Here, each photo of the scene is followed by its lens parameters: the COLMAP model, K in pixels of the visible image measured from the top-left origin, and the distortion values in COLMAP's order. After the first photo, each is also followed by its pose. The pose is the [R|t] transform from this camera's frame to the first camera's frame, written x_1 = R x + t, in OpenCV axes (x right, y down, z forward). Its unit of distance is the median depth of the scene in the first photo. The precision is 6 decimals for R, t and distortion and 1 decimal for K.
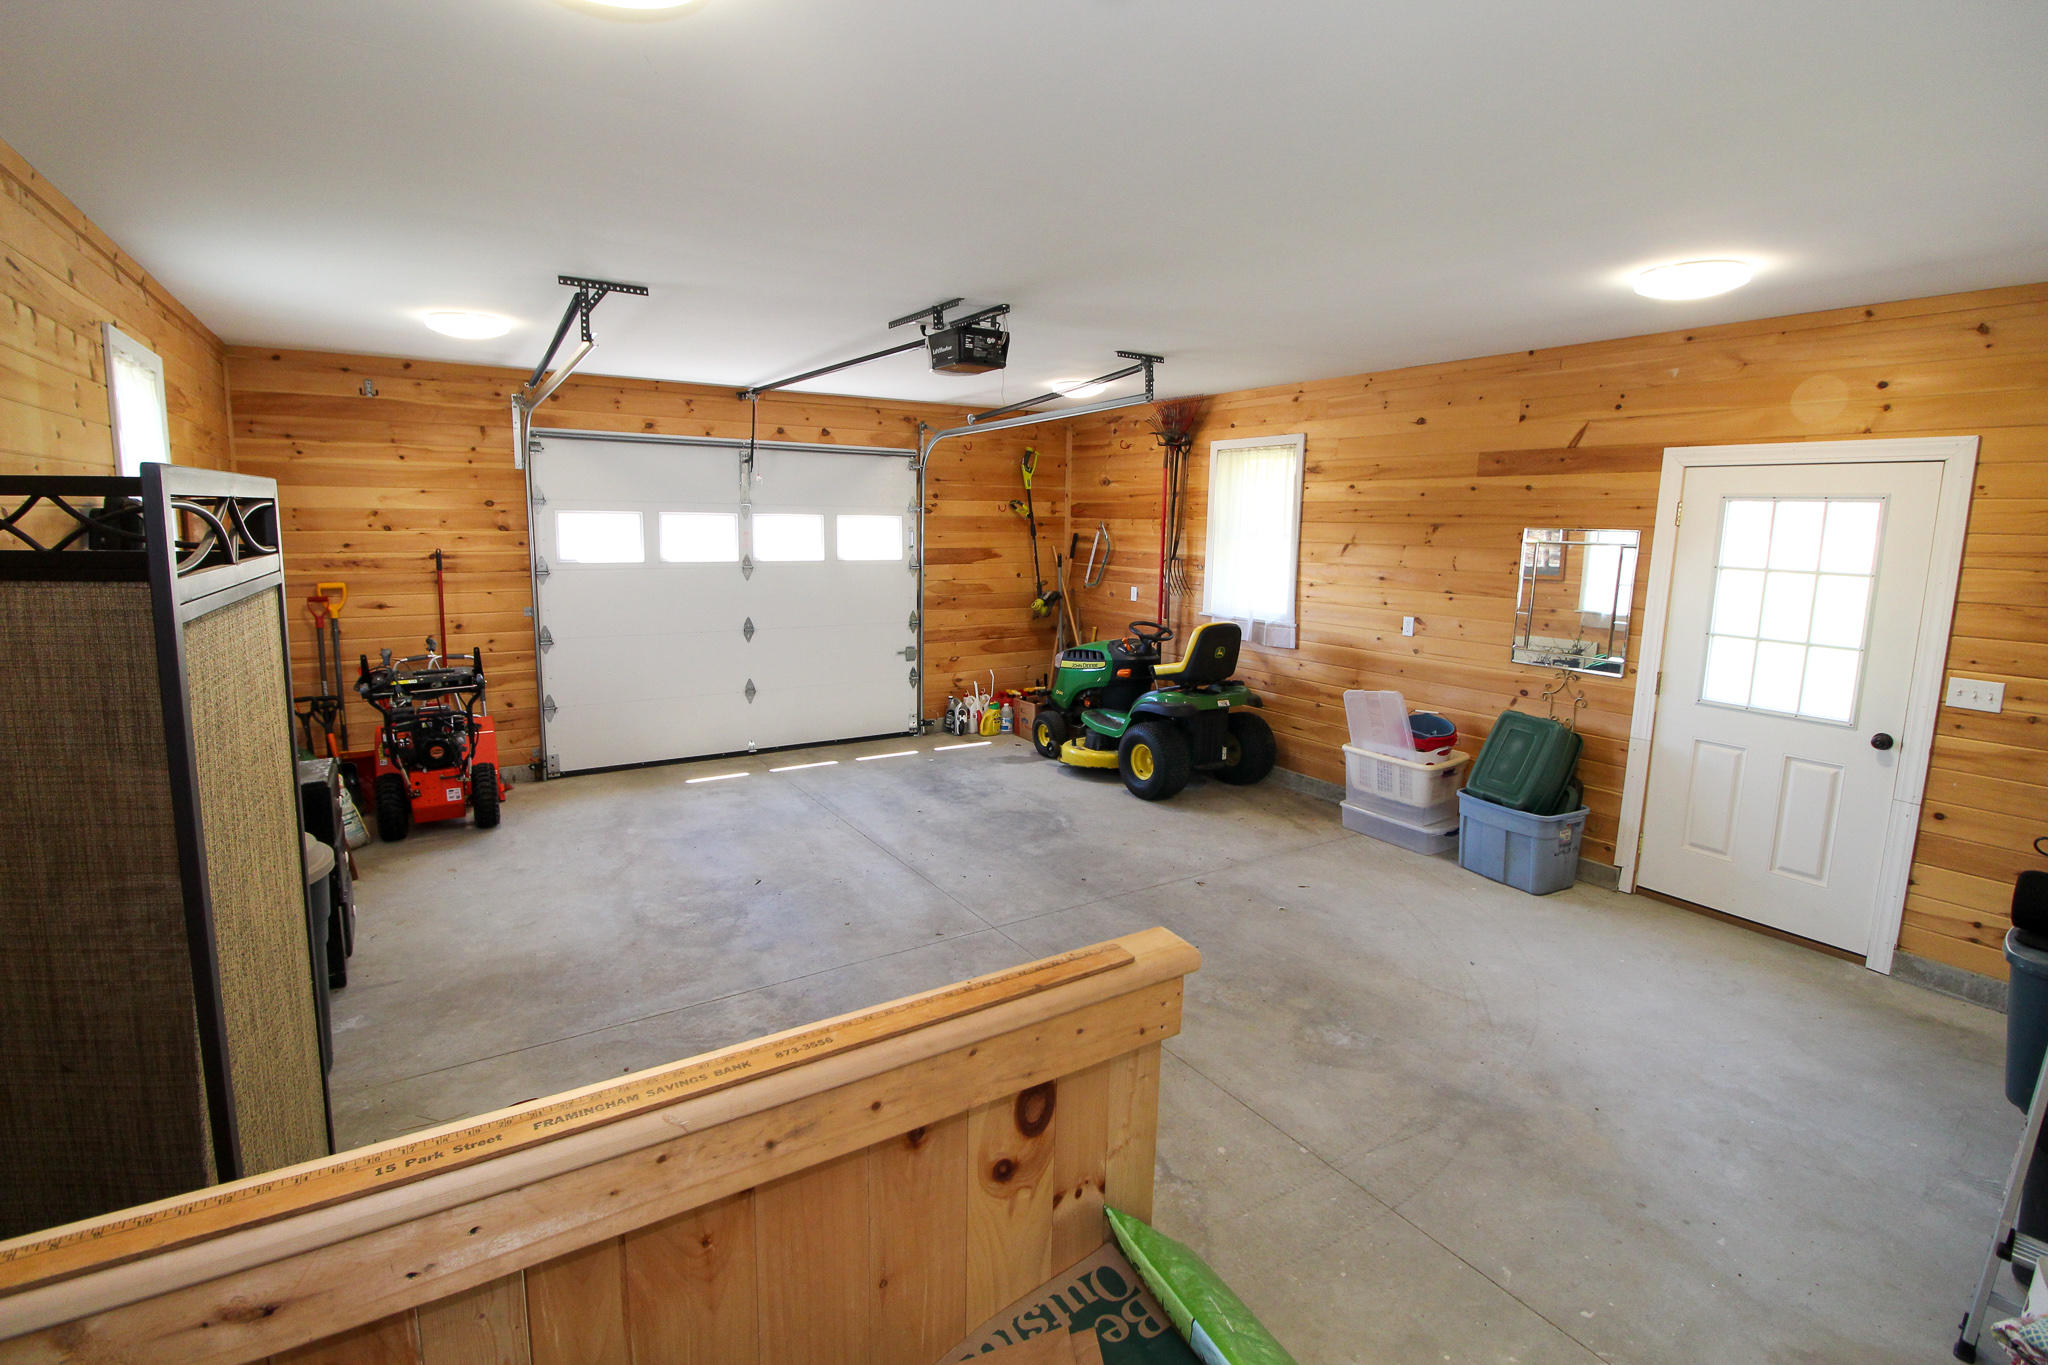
lens RADIAL K [[940.3, 0, 1017.4], [0, 940.3, 677.3], [0, 0, 1]] dist [-0.004130, -0.001700]
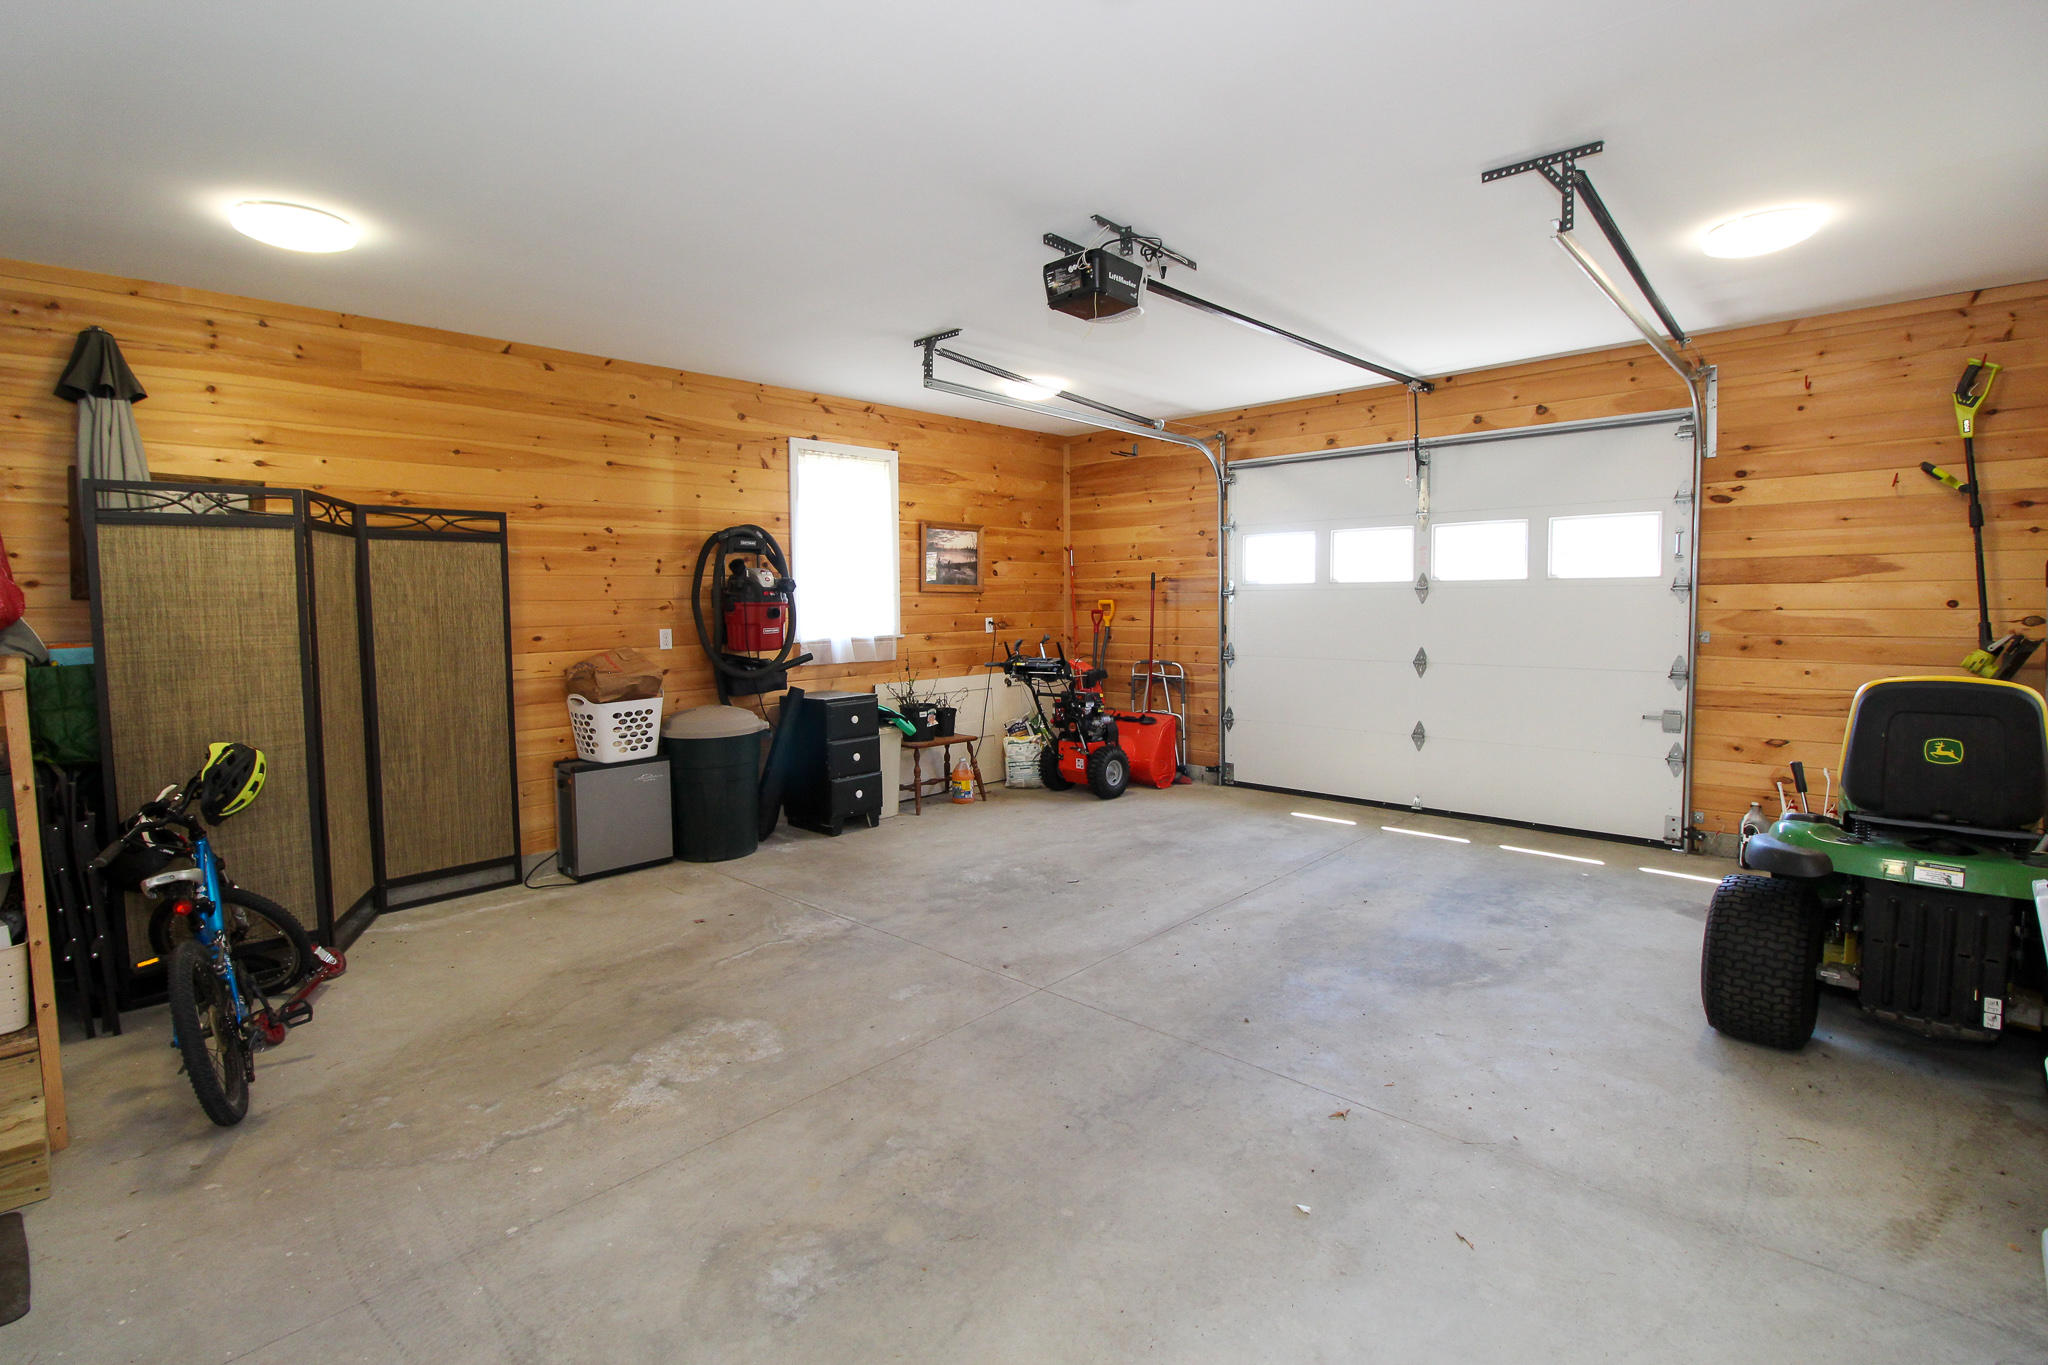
lens RADIAL K [[940.3, 0, 1017.0], [0, 940.3, 667.6], [0, 0, 1]] dist [-0.004130, -0.001700]
pose [[0.256048, 0.056995, -0.964982, 0.496907], [-0.143818, 0.989396, 0.020276, -0.012741], [0.955906, 0.133590, 0.261530, 0.499959]]
